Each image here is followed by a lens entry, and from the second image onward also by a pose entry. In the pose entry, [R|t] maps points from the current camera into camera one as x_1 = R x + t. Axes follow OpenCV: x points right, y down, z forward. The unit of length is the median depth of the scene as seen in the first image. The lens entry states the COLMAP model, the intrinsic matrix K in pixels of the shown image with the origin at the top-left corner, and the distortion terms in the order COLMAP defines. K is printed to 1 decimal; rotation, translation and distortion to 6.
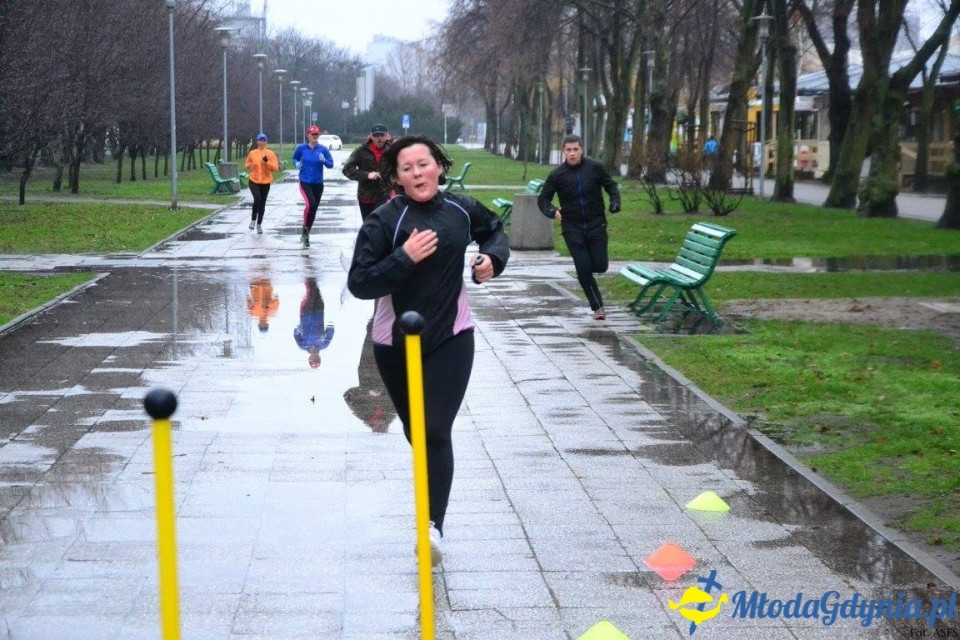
lens RADIAL K [[2445.9, 0, 480.0], [0, 2445.9, 320.0], [0, 0, 1]] dist [-0.046179, 0.358489]
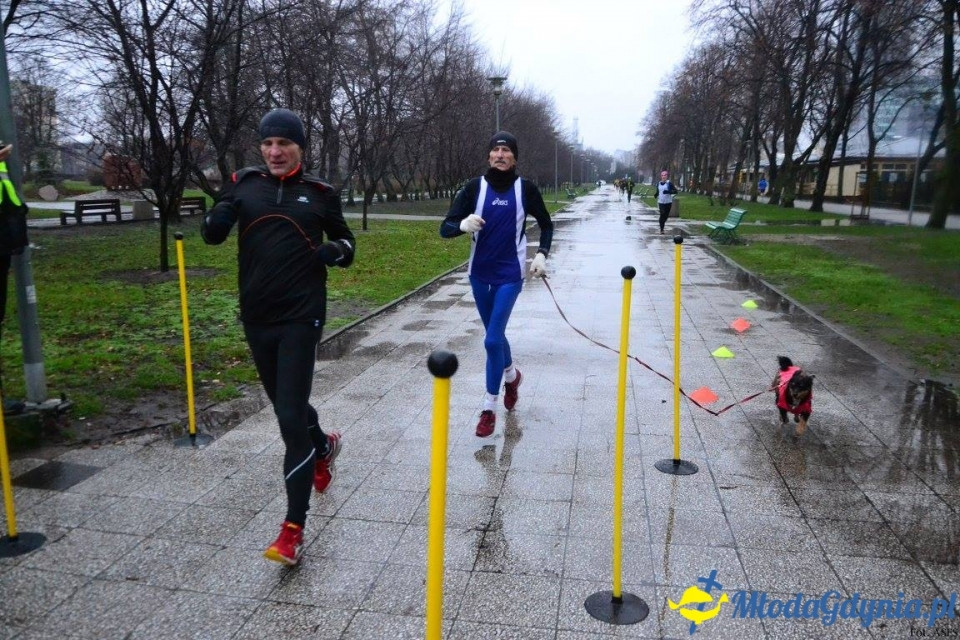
lens RADIAL K [[743.2, 0, 480.0], [0, 743.2, 320.0], [0, 0, 1]] dist [-0.050655, -0.006848]
pose [[0.975823, 0.036105, -0.215558, -0.005457], [-0.012271, 0.993756, 0.110898, 0.000033], [0.218216, -0.105572, 0.970173, 0.014169]]
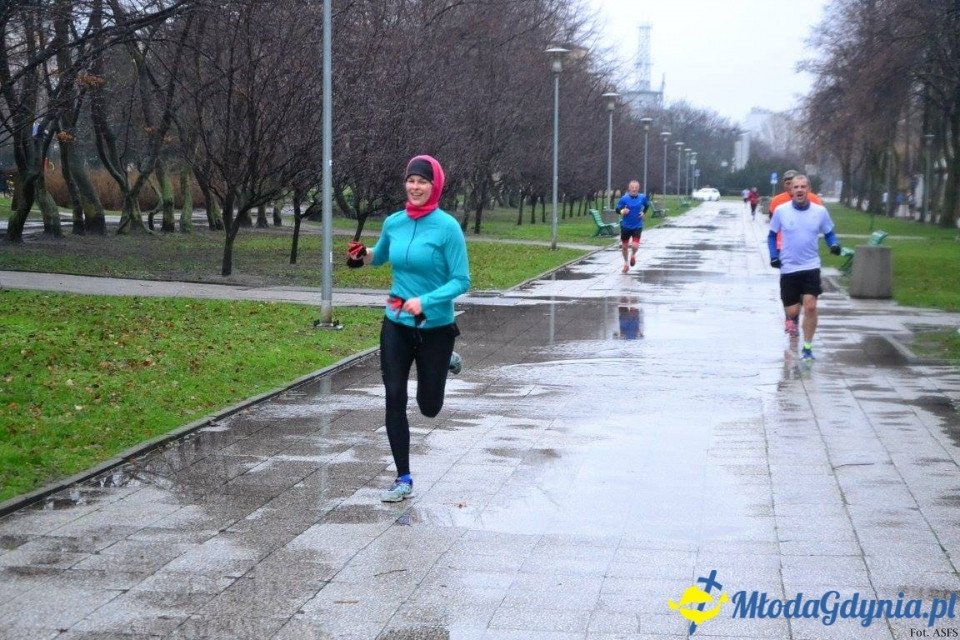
lens RADIAL K [[1963.0, 0, 480.0], [0, 1963.0, 320.0], [0, 0, 1]] dist [0.015306, -0.014981]
pose [[0.983565, 0.031044, -0.177865, 0.003633], [-0.032524, 0.999456, -0.005409, -0.005344], [0.177600, 0.011105, 0.984040, 0.077225]]
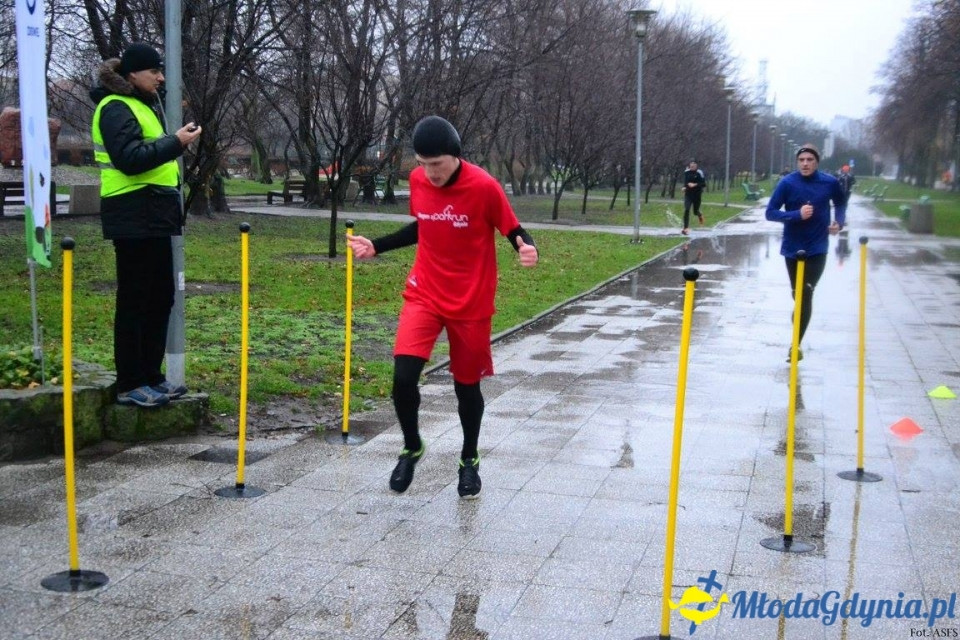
lens RADIAL K [[1318.3, 0, 480.0], [0, 1318.3, 320.0], [0, 0, 1]] dist [-0.010937, 0.114373]
pose [[0.954429, 0.051751, -0.293916, -0.000392], [-0.040206, 0.998169, 0.045190, 0.003188], [0.295716, -0.031313, 0.954762, -0.039264]]
